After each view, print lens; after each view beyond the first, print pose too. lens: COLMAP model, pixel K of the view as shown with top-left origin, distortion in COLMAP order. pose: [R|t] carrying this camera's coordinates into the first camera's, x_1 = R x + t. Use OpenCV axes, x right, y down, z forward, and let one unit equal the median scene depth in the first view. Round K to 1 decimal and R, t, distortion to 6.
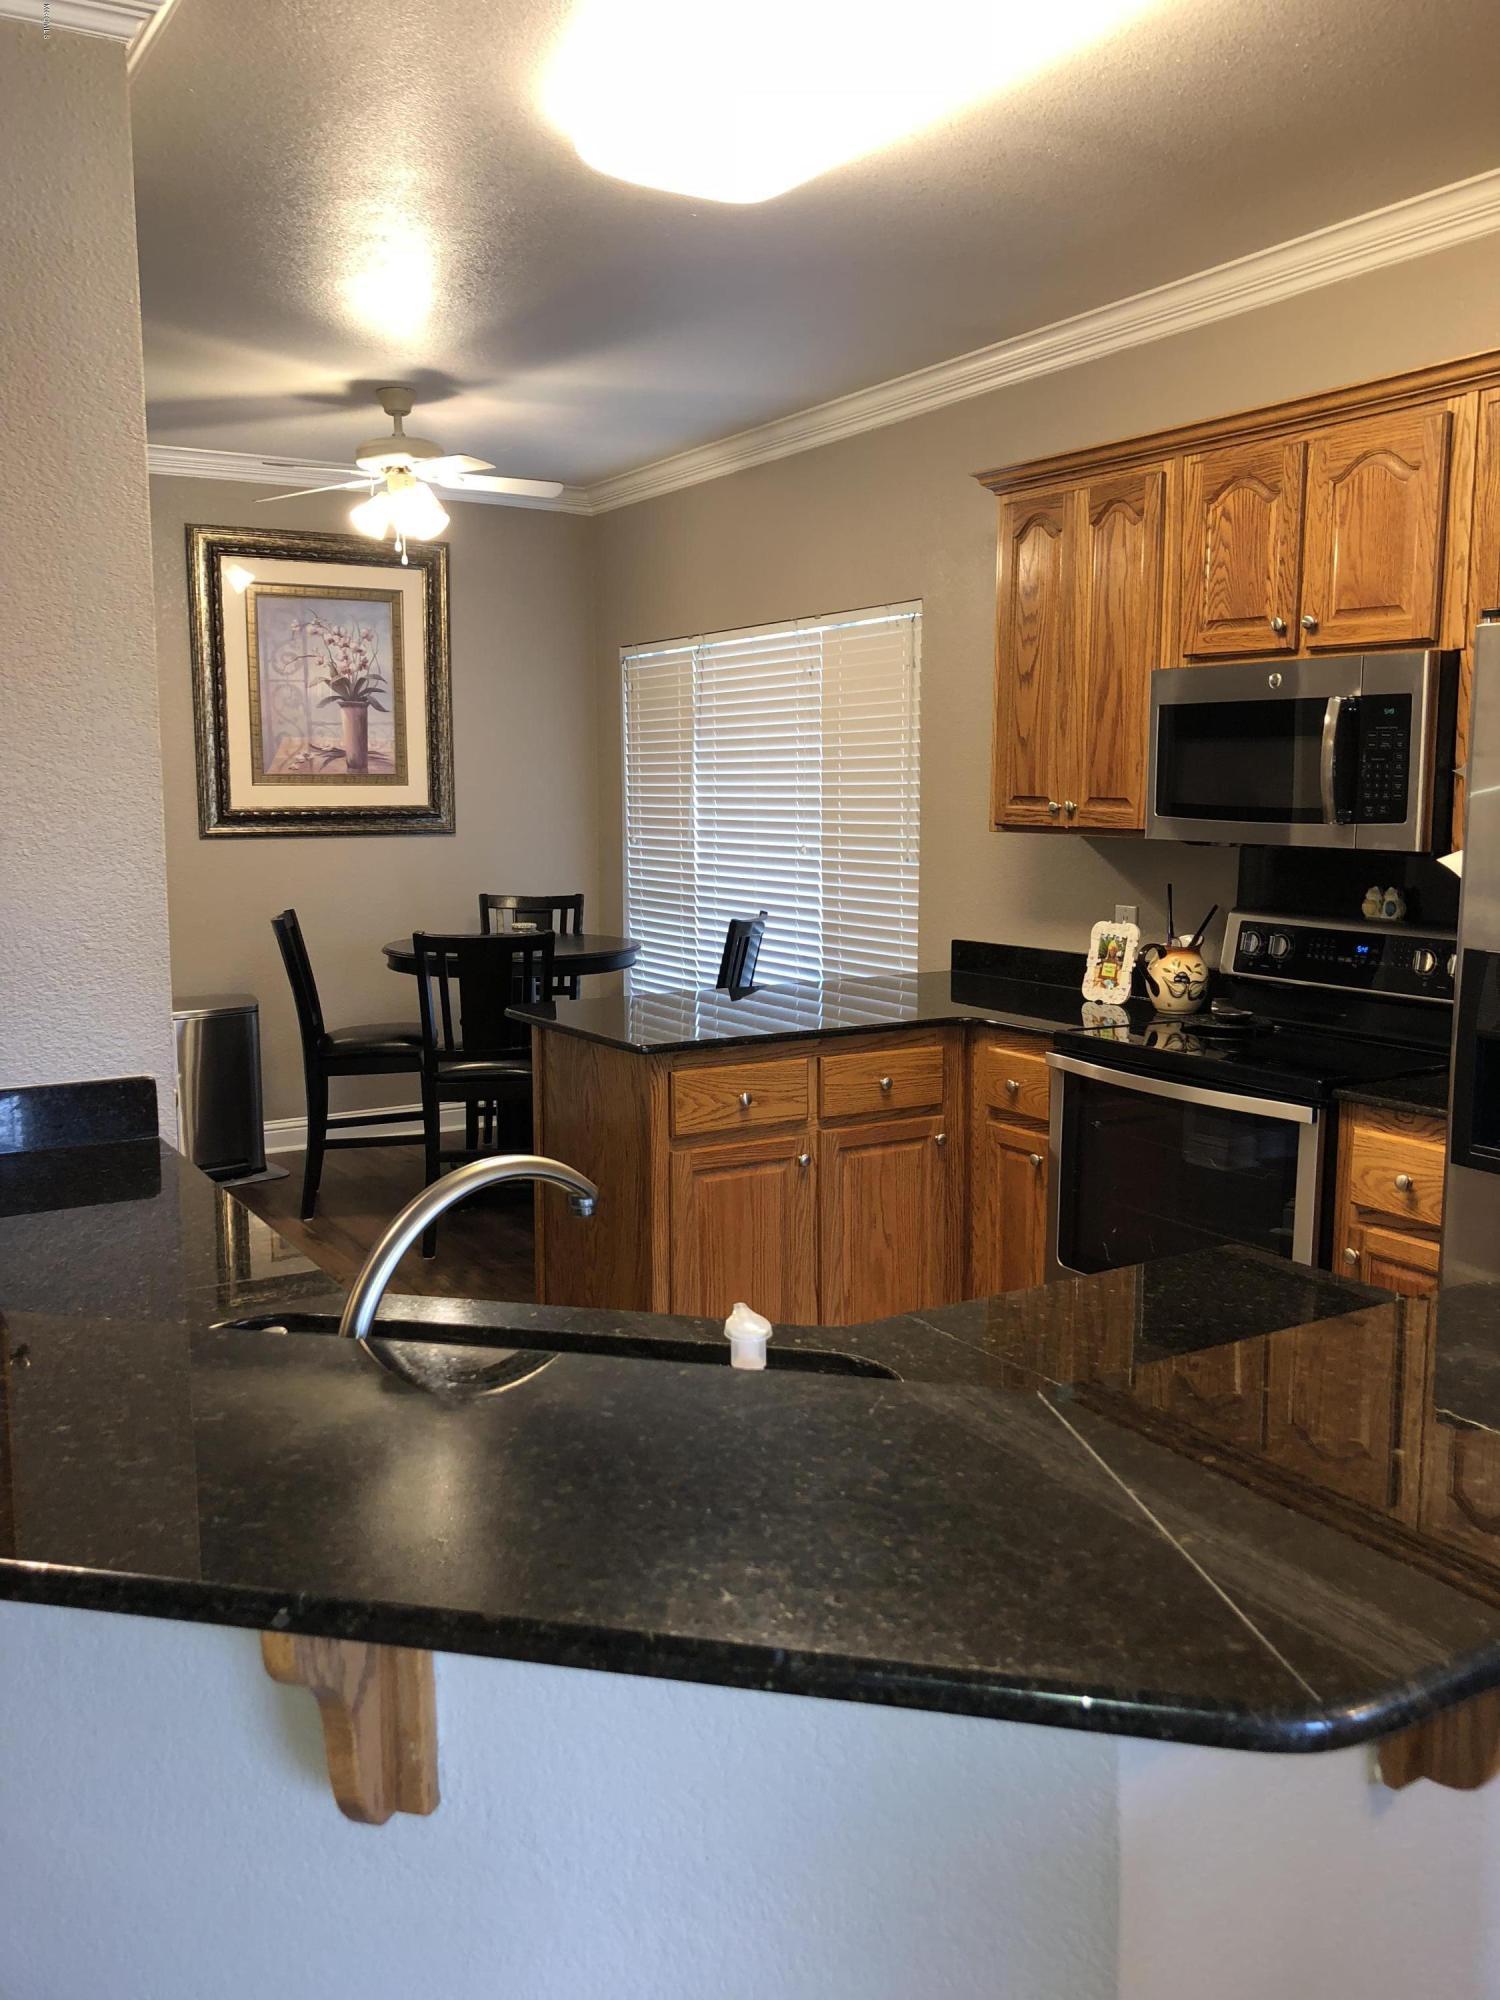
lens RADIAL K [[1653.9, 0, 746.4], [0, 1653.9, 1007.9], [0, 0, 1]] dist [0.007838, -0.003108]
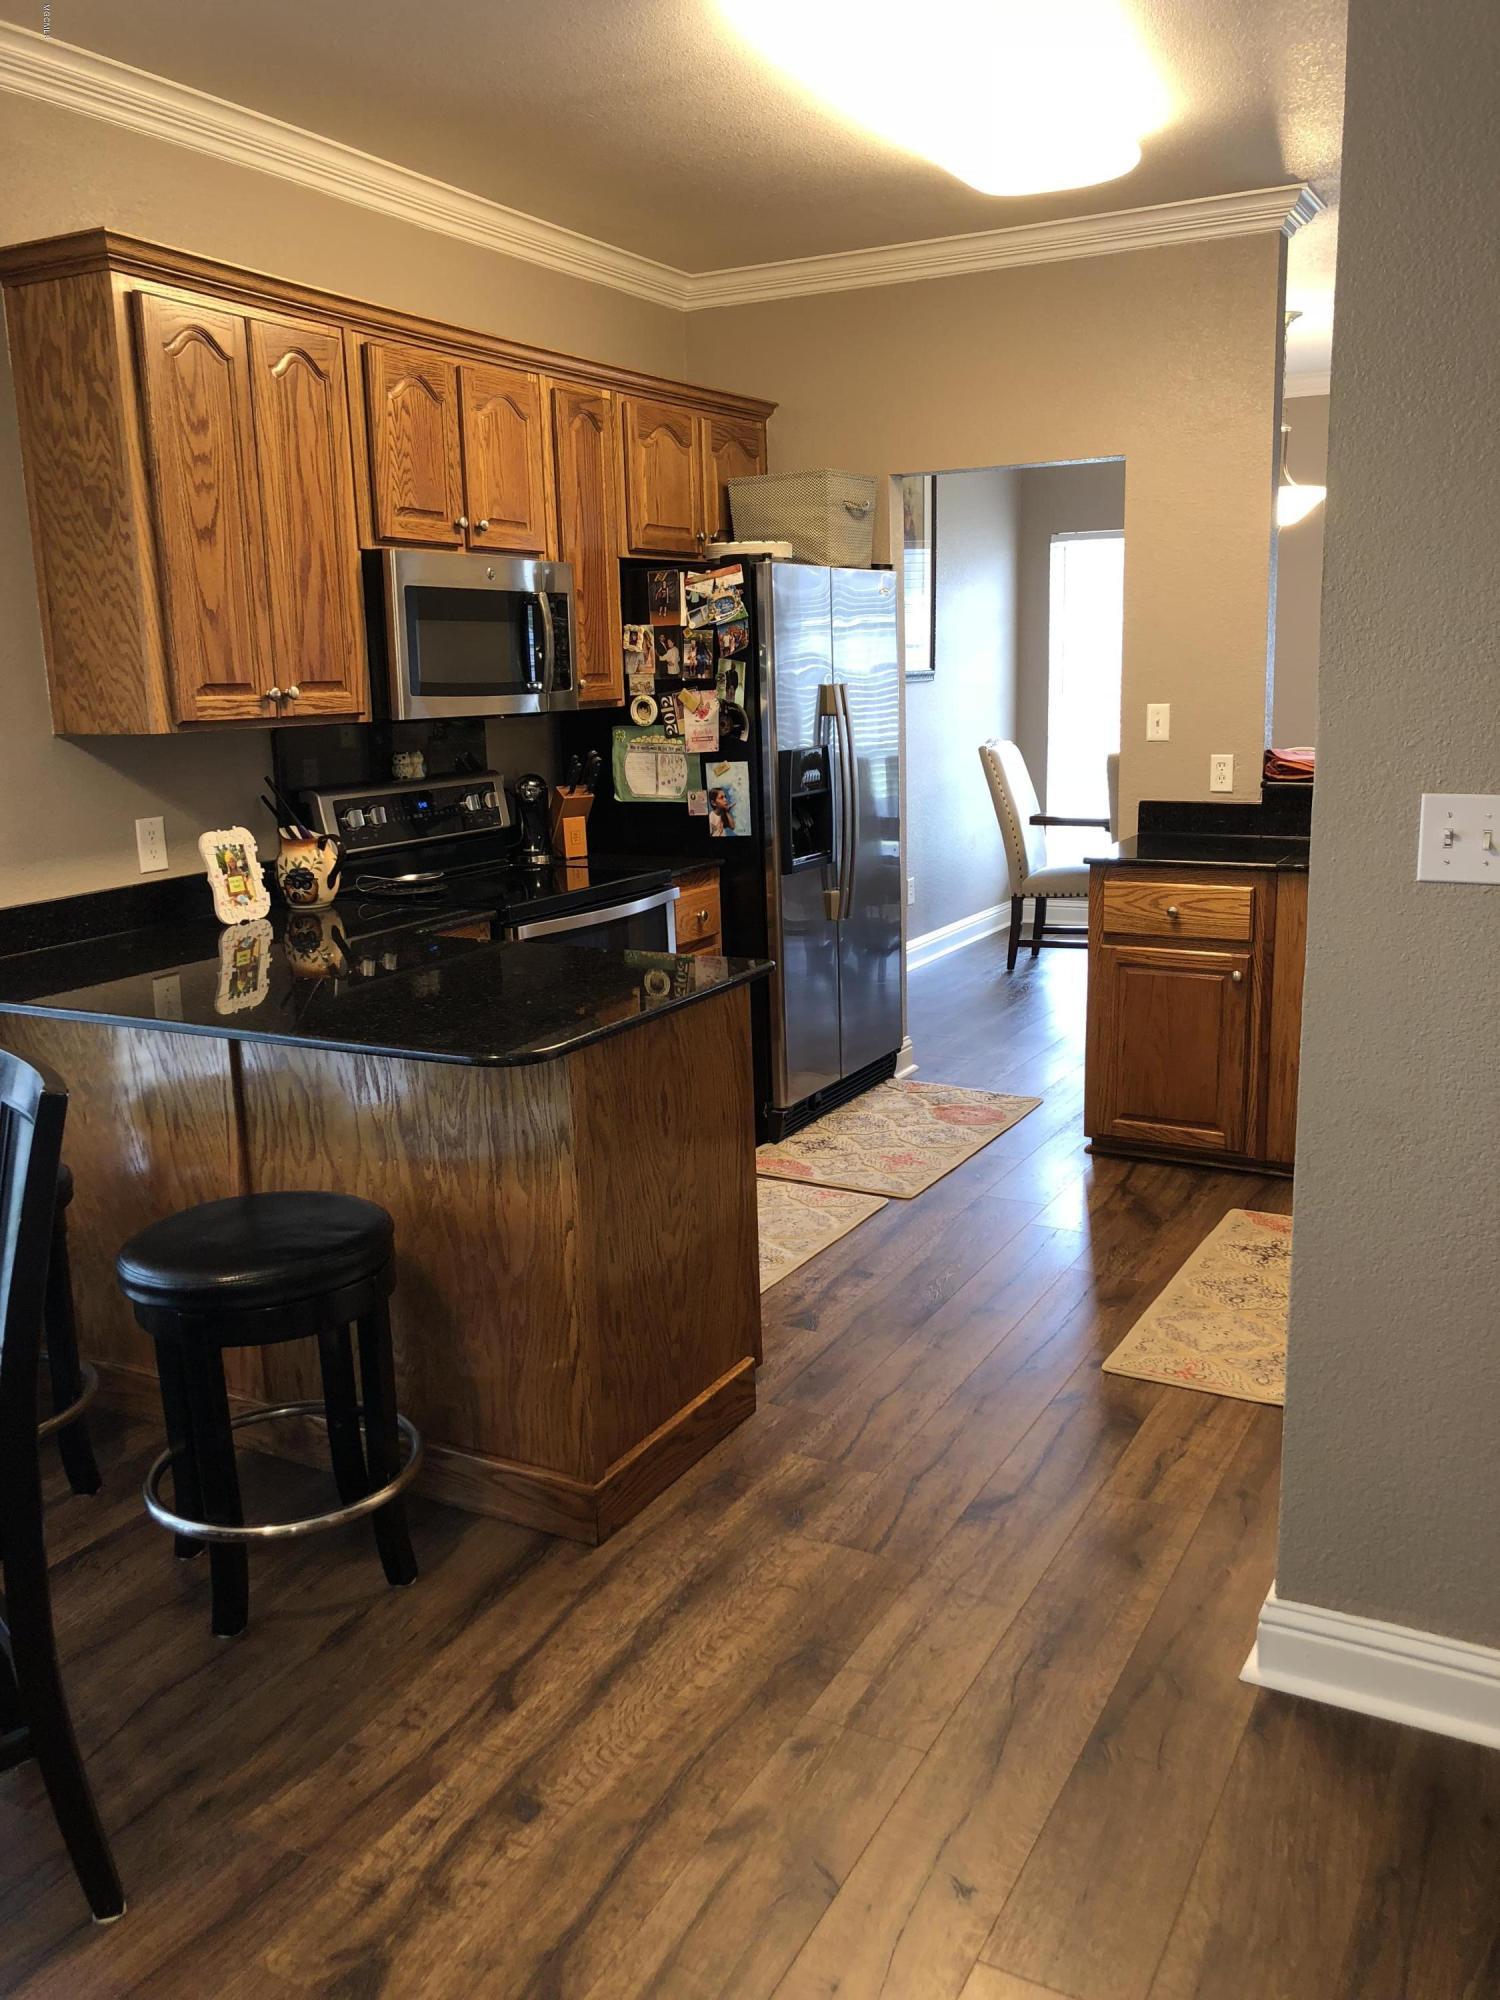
lens RADIAL K [[1653.9, 0, 748.3], [0, 1653.9, 993.4], [0, 0, 1]] dist [0.007838, -0.003108]
pose [[-0.499974, -0.163848, 0.850400, -0.677178], [0.137555, 0.954451, 0.264769, -0.164327], [-0.855047, 0.249354, -0.454662, 1.199439]]
